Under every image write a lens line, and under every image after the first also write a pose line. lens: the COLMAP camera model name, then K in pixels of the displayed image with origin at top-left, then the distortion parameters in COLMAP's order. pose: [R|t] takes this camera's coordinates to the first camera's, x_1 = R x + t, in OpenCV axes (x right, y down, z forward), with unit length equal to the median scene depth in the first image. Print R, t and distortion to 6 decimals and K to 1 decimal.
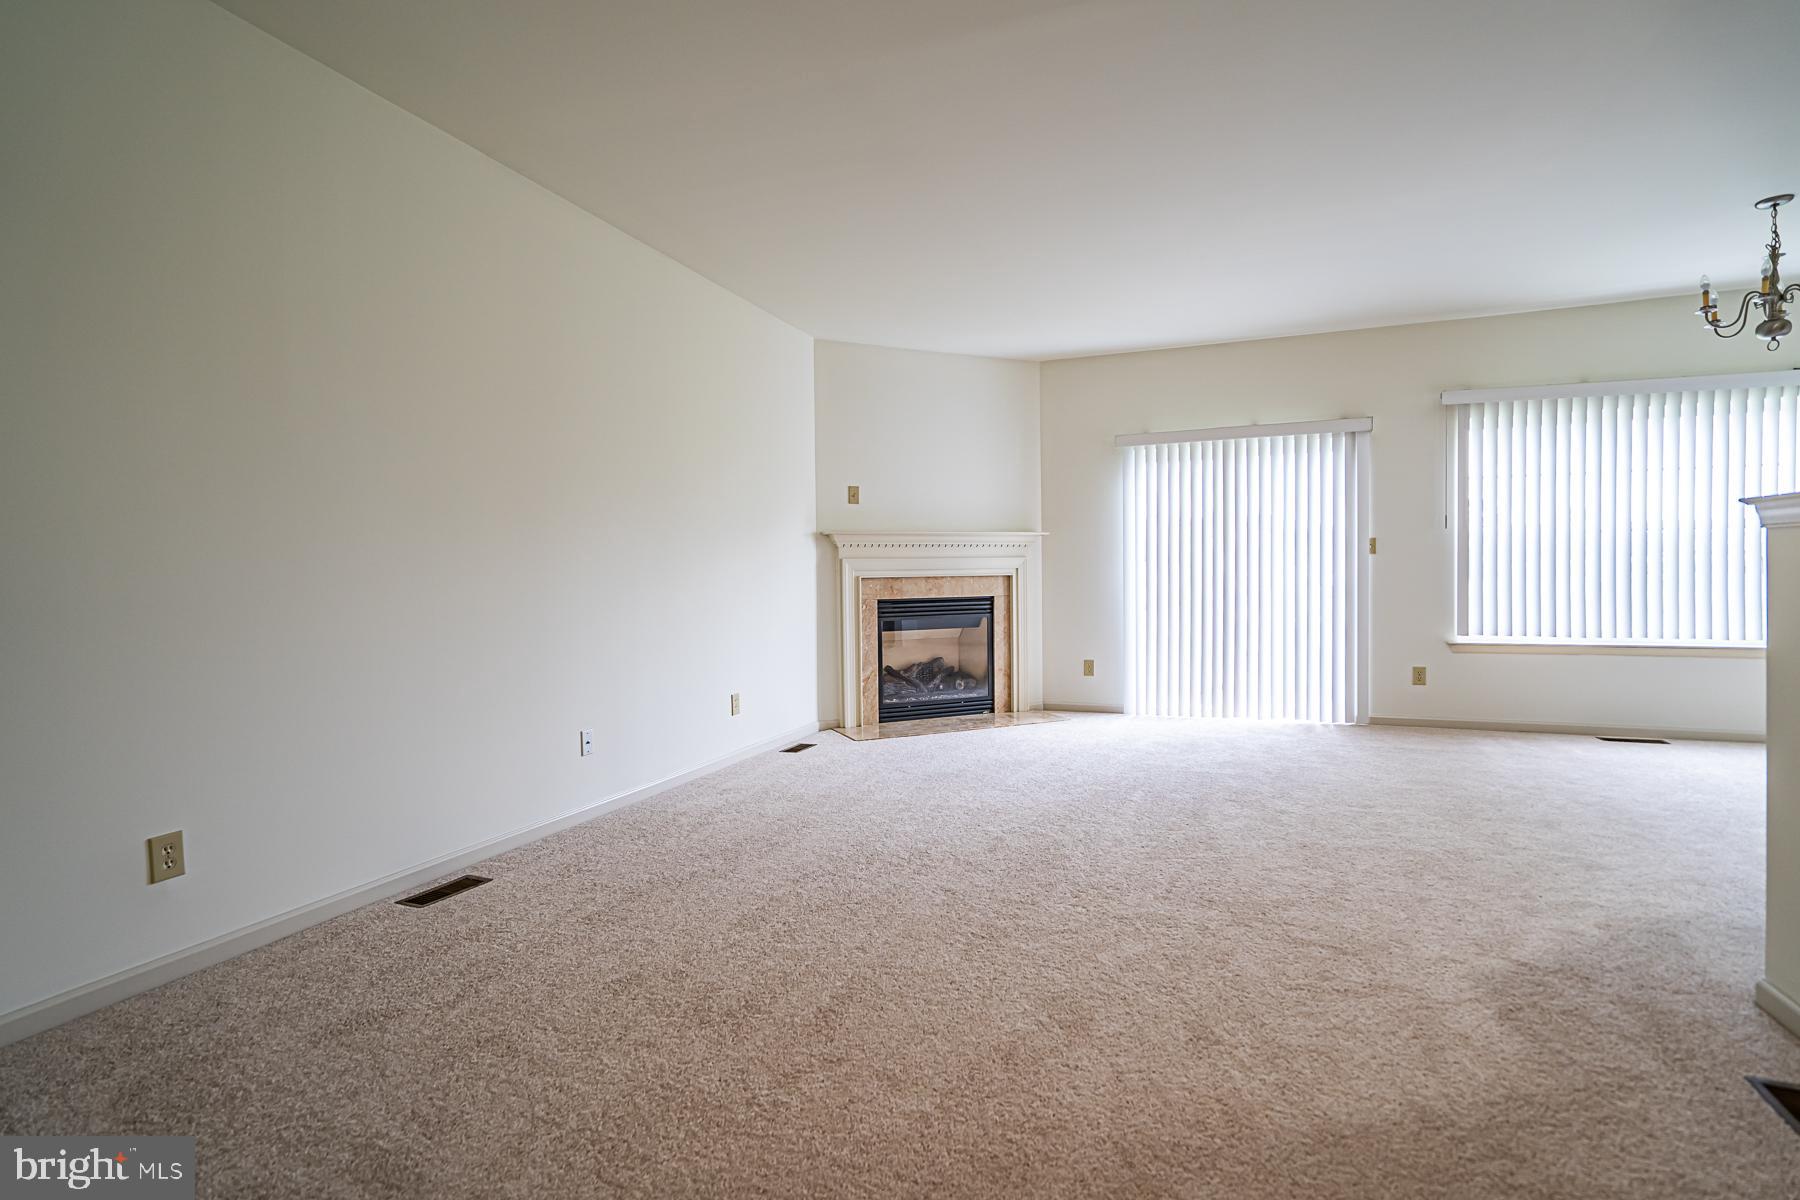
lens RADIAL K [[846.0, 0, 900.0], [0, 846.0, 600.0], [0, 0, 1]] dist [-0.002055, 0.000403]
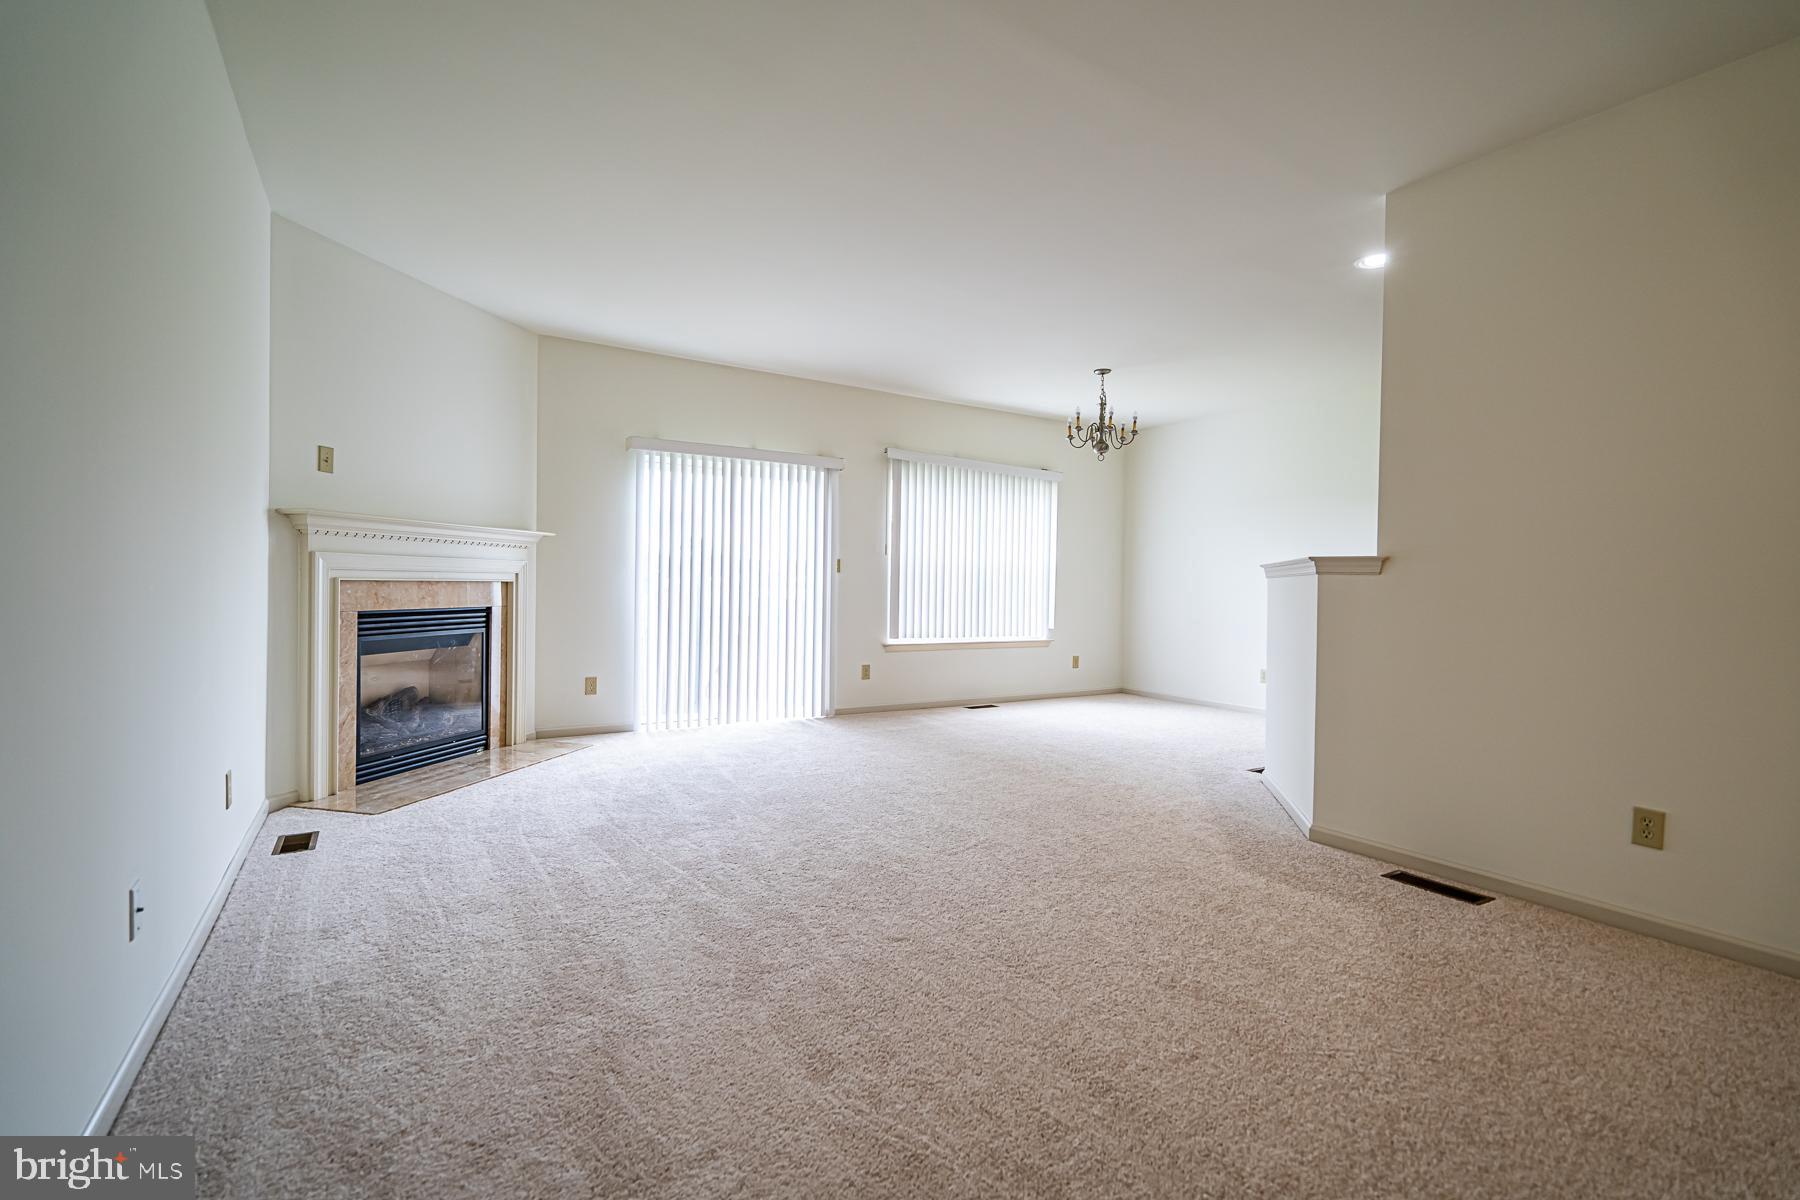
lens RADIAL K [[822.6, 0, 900.0], [0, 822.6, 600.0], [0, 0, 1]] dist [-0.001681, -0.000006]
pose [[0.594313, 0.008866, 0.804185, -0.308026], [-0.002317, 0.999954, -0.009311, -0.004597], [-0.804230, 0.003670, 0.594306, 0.224793]]
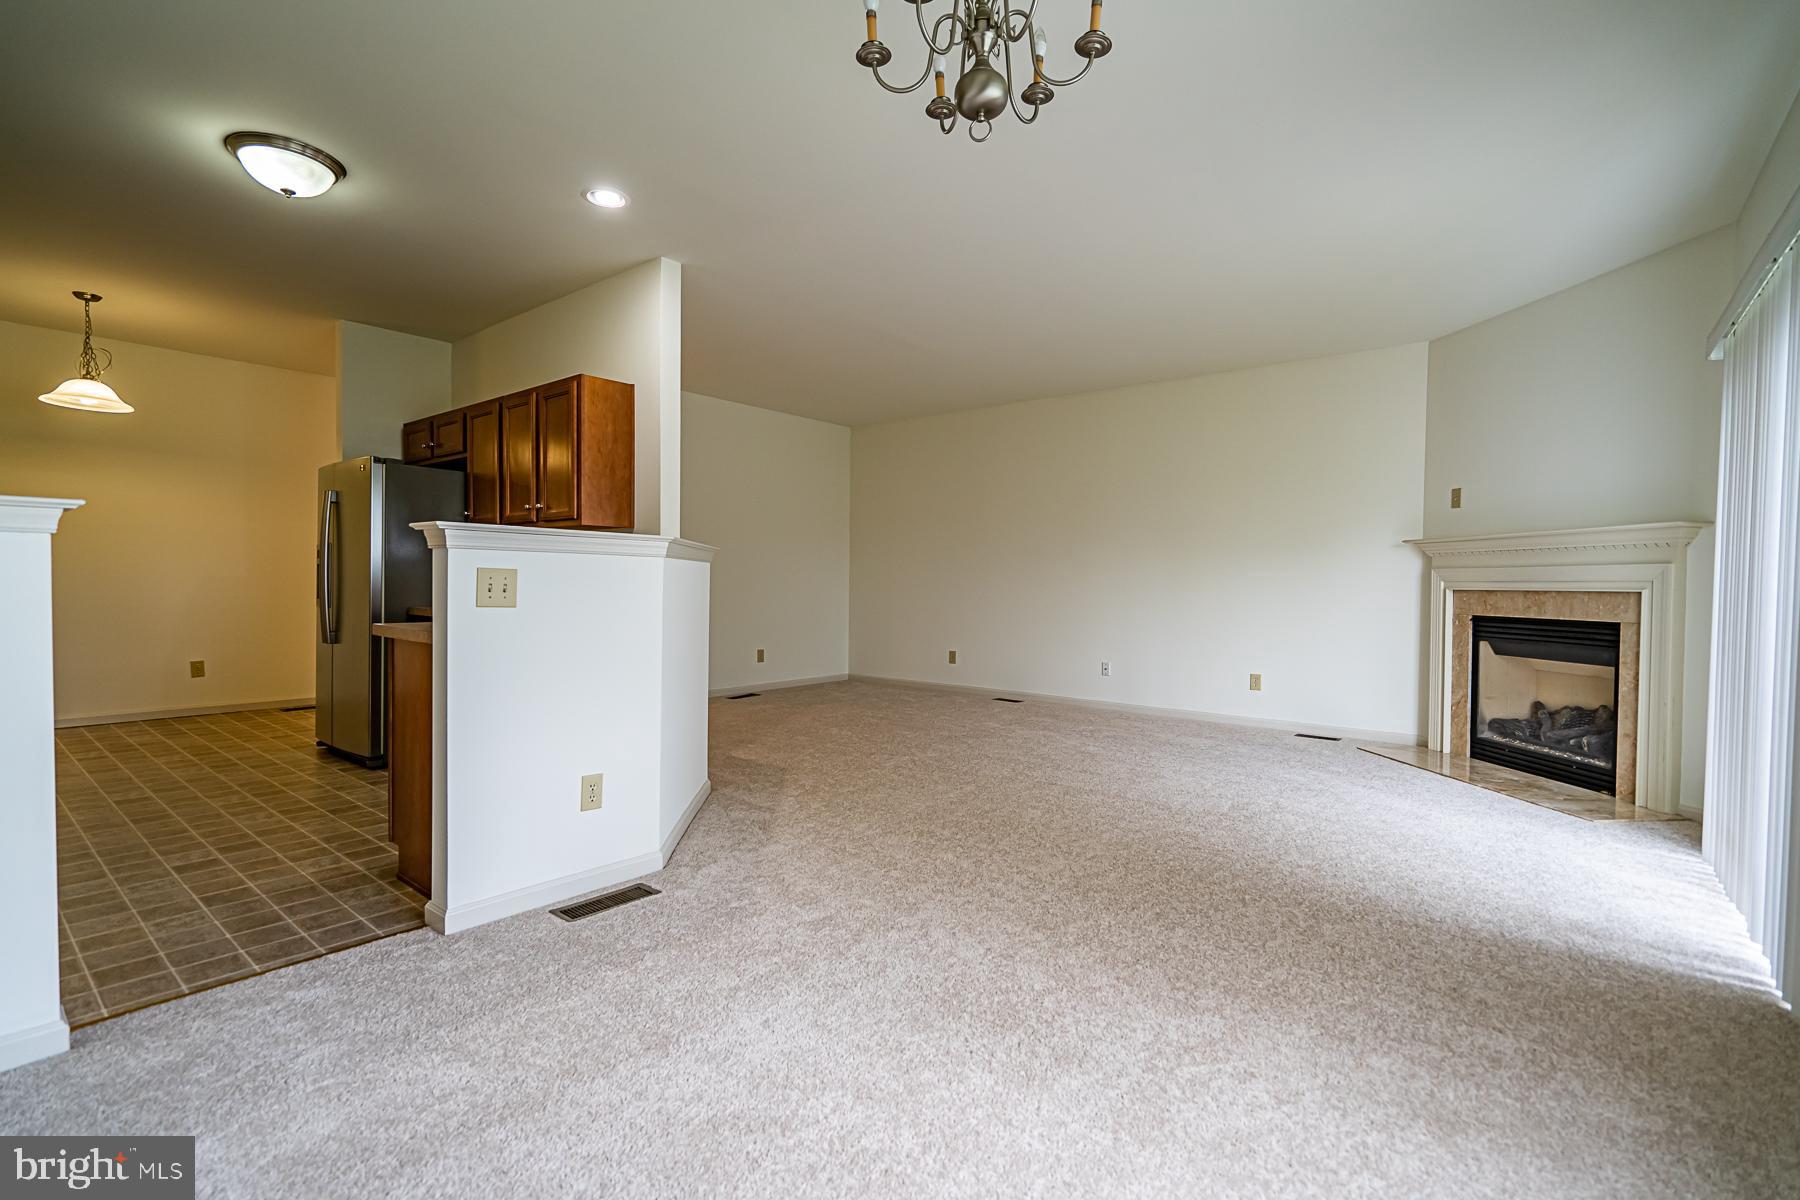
lens RADIAL K [[822.6, 0, 900.0], [0, 822.6, 600.0], [0, 0, 1]] dist [-0.001681, -0.000006]
pose [[-0.308457, 0.037540, -0.950497, 0.947981], [-0.022050, 0.998670, 0.046598, -0.042473], [0.950983, 0.035332, -0.307219, 0.696723]]
